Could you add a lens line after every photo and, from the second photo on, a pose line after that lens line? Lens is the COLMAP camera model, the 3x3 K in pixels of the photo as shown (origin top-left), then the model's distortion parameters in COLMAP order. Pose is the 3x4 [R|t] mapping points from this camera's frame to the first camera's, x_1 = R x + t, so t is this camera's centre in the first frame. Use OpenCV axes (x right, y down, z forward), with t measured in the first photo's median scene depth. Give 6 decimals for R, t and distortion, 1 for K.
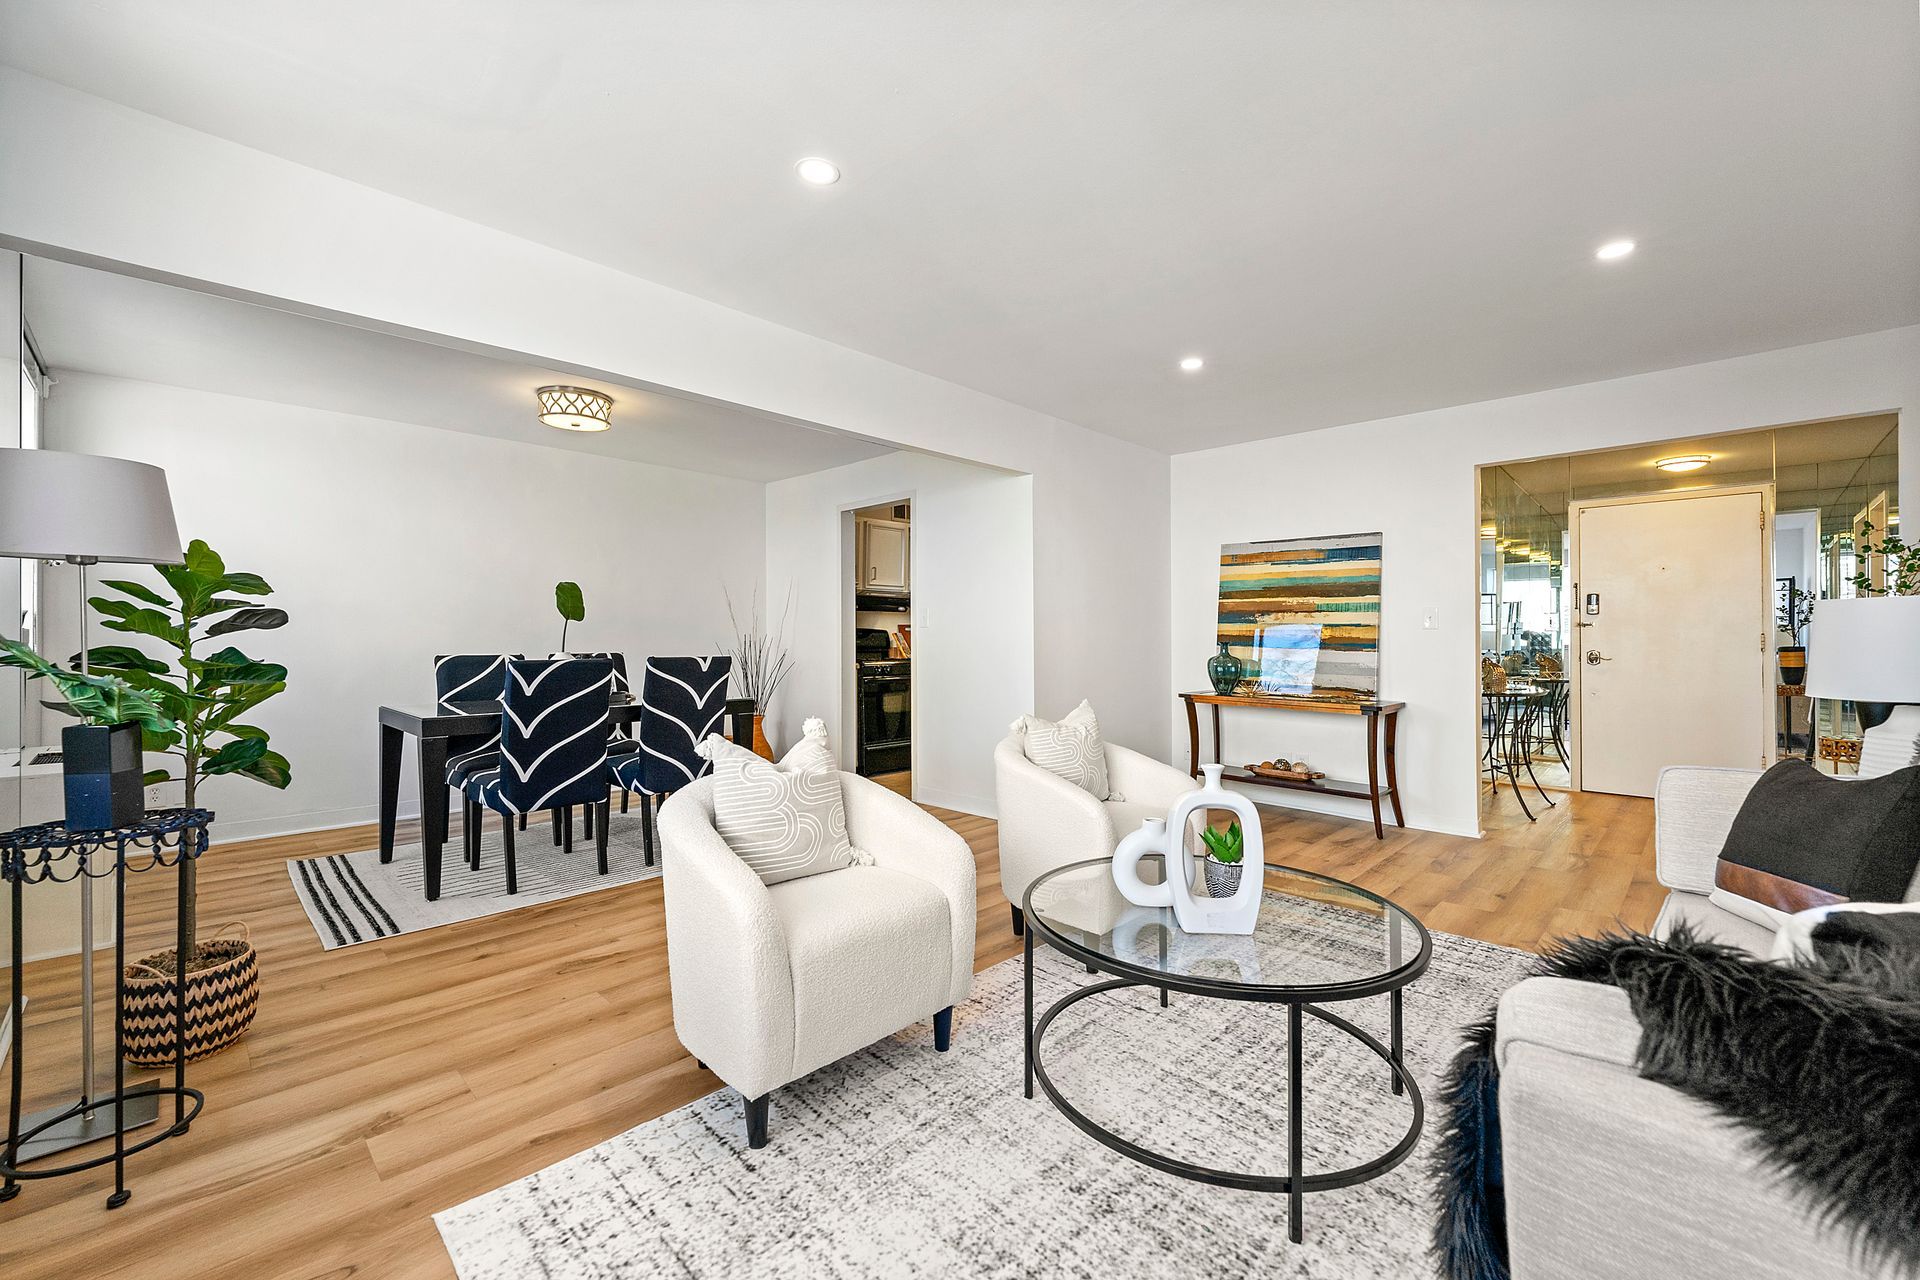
lens RADIAL K [[761.1, 0, 956.7], [0, 761.1, 617.8], [0, 0, 1]] dist [0.002387, 0.000158]
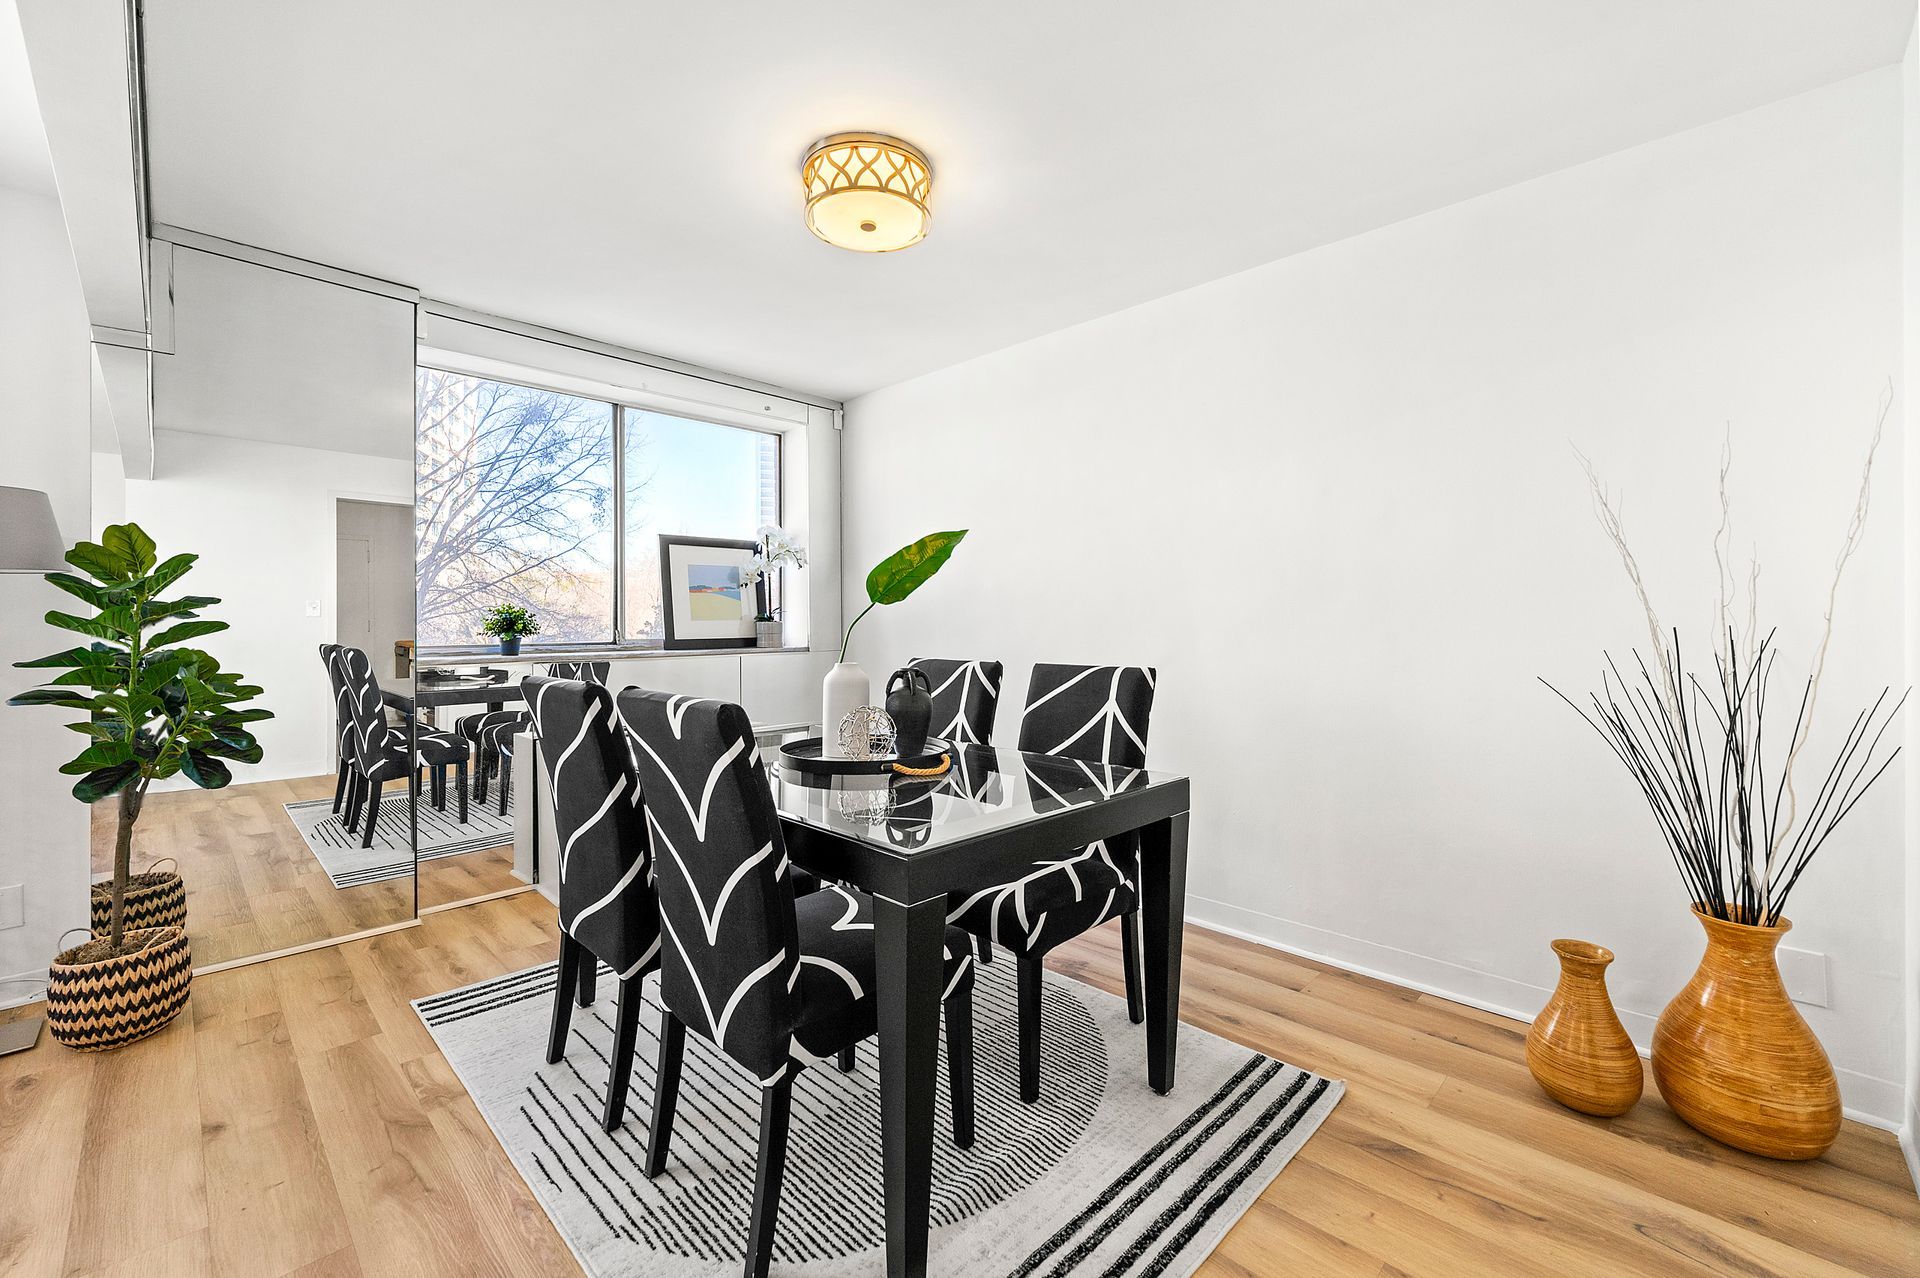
lens RADIAL K [[782.5, 0, 952.8], [0, 782.5, 618.9], [0, 0, 1]] dist [-0.000616, -0.000035]
pose [[-0.017022, -0.001810, -0.999853, 0.035219], [0.028514, 0.999591, -0.002294, 0.027182], [0.999448, -0.028549, -0.016964, 1.580173]]
